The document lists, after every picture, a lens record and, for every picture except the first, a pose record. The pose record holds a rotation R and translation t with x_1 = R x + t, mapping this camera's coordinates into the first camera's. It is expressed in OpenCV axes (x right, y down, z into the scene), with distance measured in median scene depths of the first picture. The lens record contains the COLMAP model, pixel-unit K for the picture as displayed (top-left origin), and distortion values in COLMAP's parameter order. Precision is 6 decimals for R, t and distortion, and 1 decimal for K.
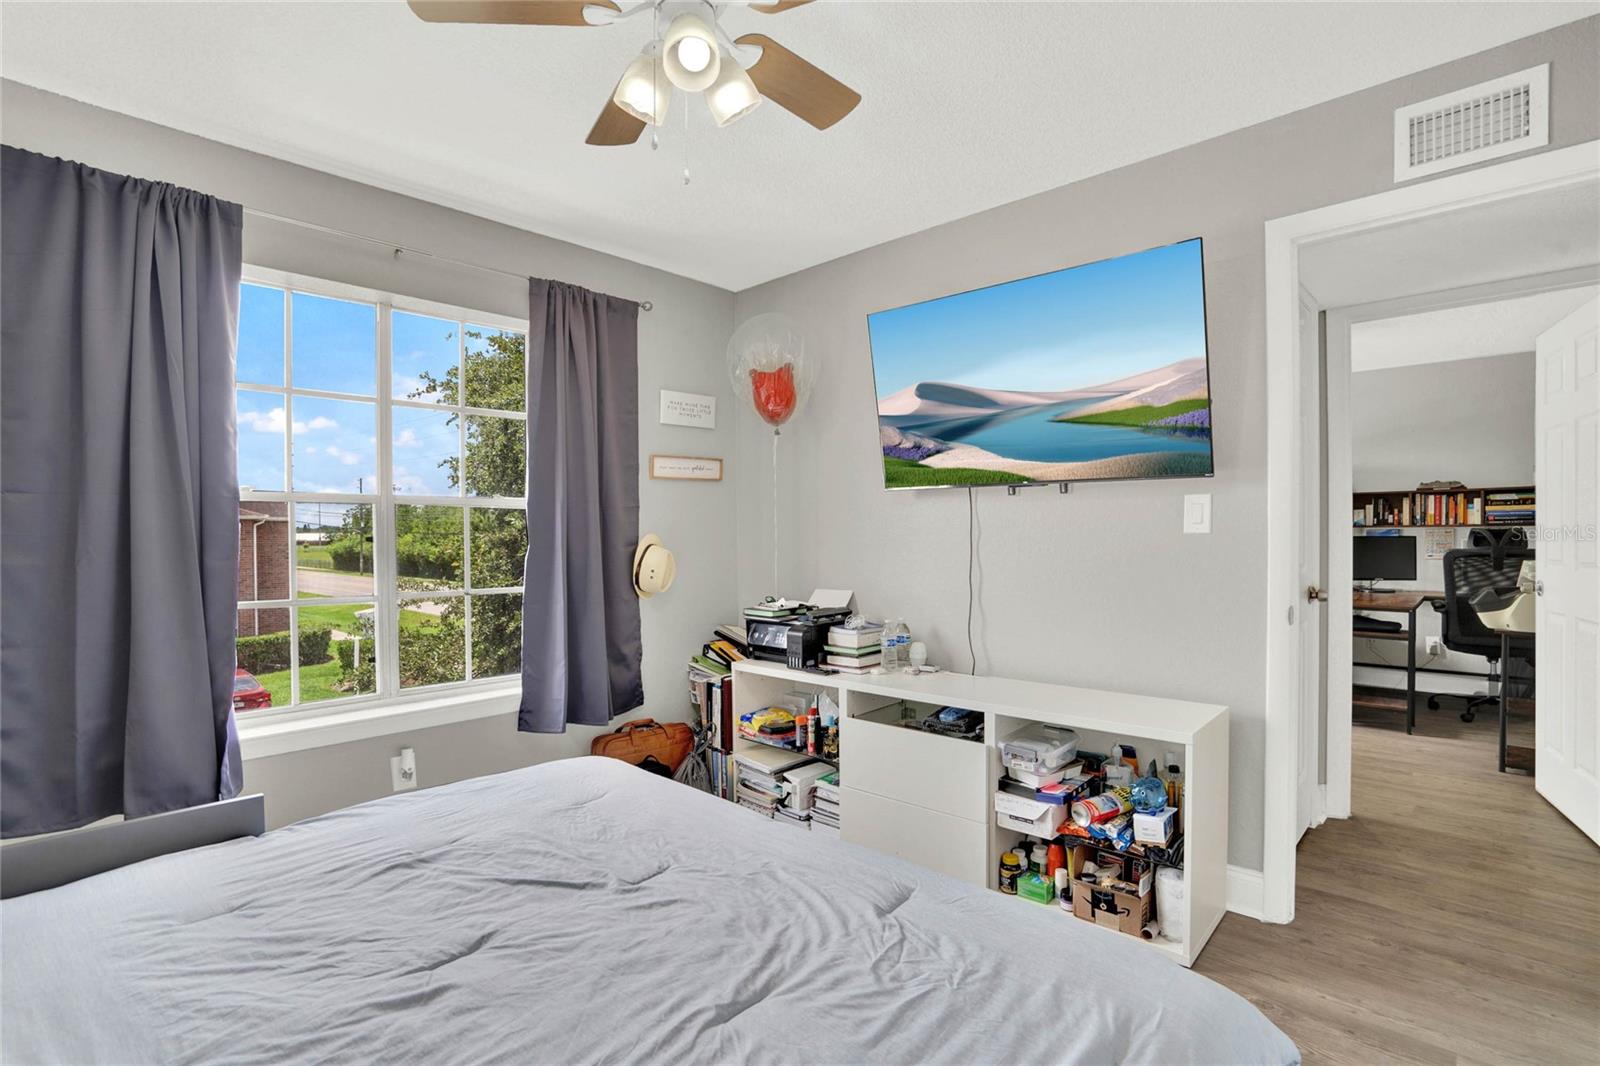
lens RADIAL K [[766.8, 0, 799.0], [0, 766.8, 541.4], [0, 0, 1]] dist [-0.052237, 0.021823]
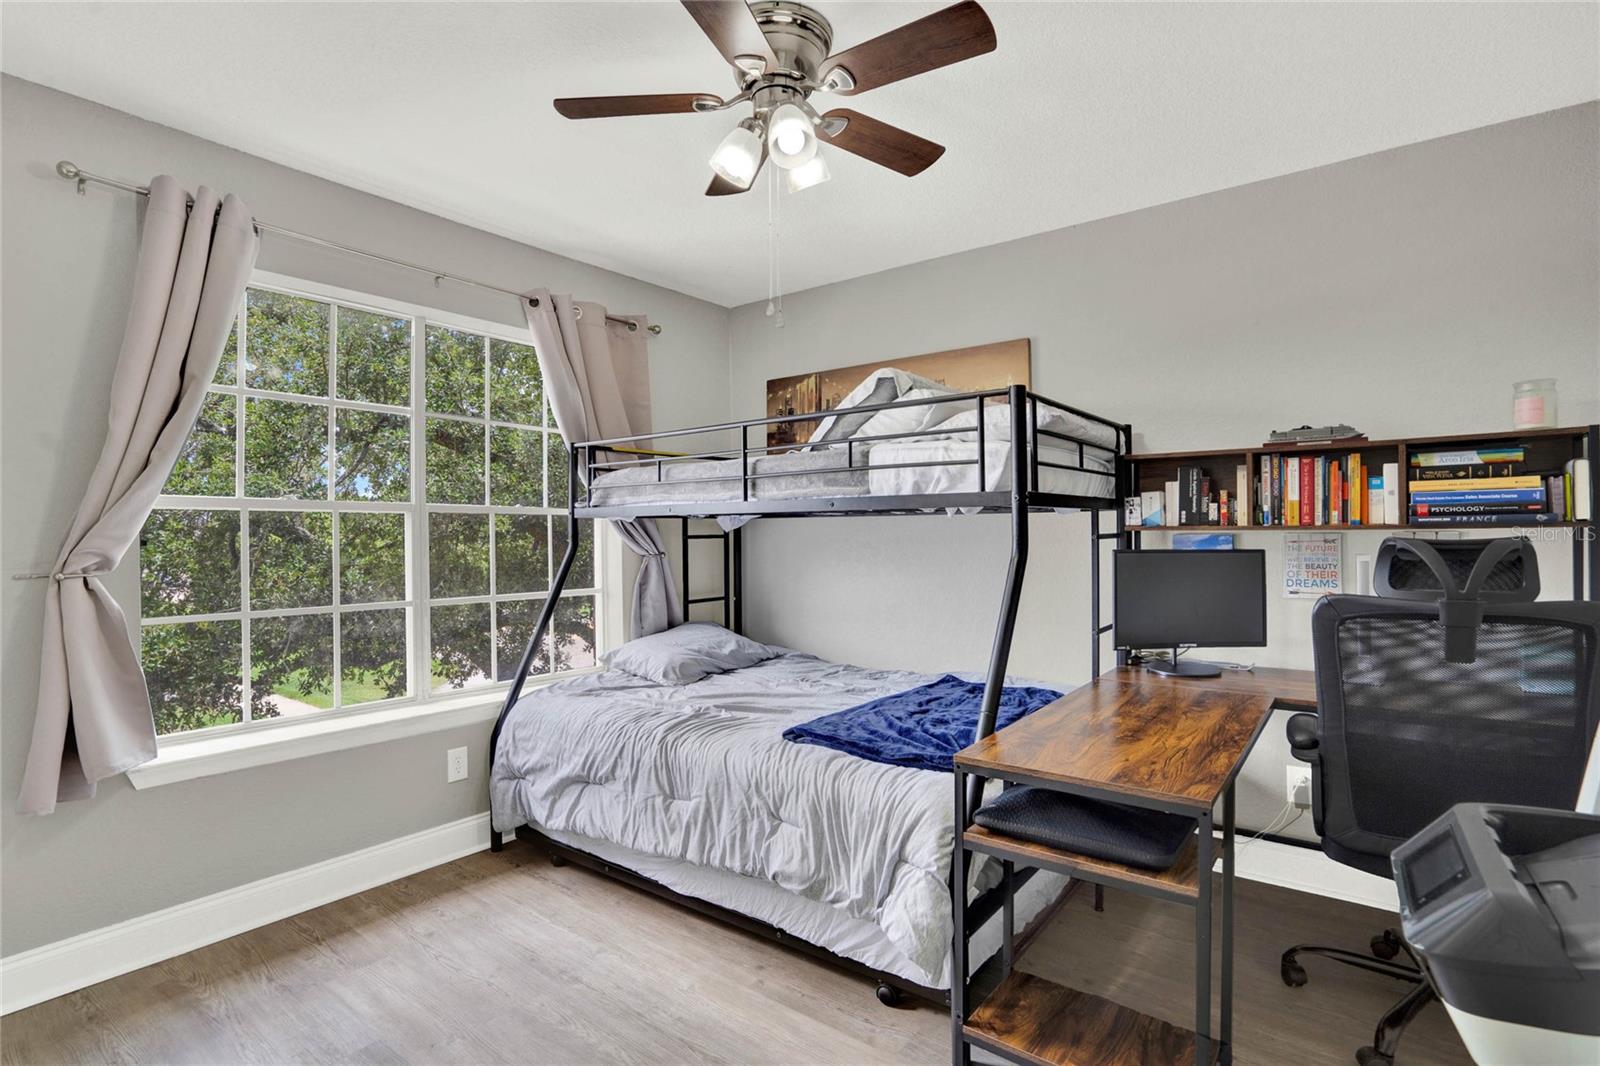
lens RADIAL K [[766.8, 0, 799.3], [0, 766.8, 532.7], [0, 0, 1]] dist [-0.052237, 0.021823]
pose [[0.995809, -0.004657, 0.091342, 0.518201], [0.005124, 0.999975, -0.004873, -0.017104], [-0.091317, 0.005320, 0.995808, 0.586878]]
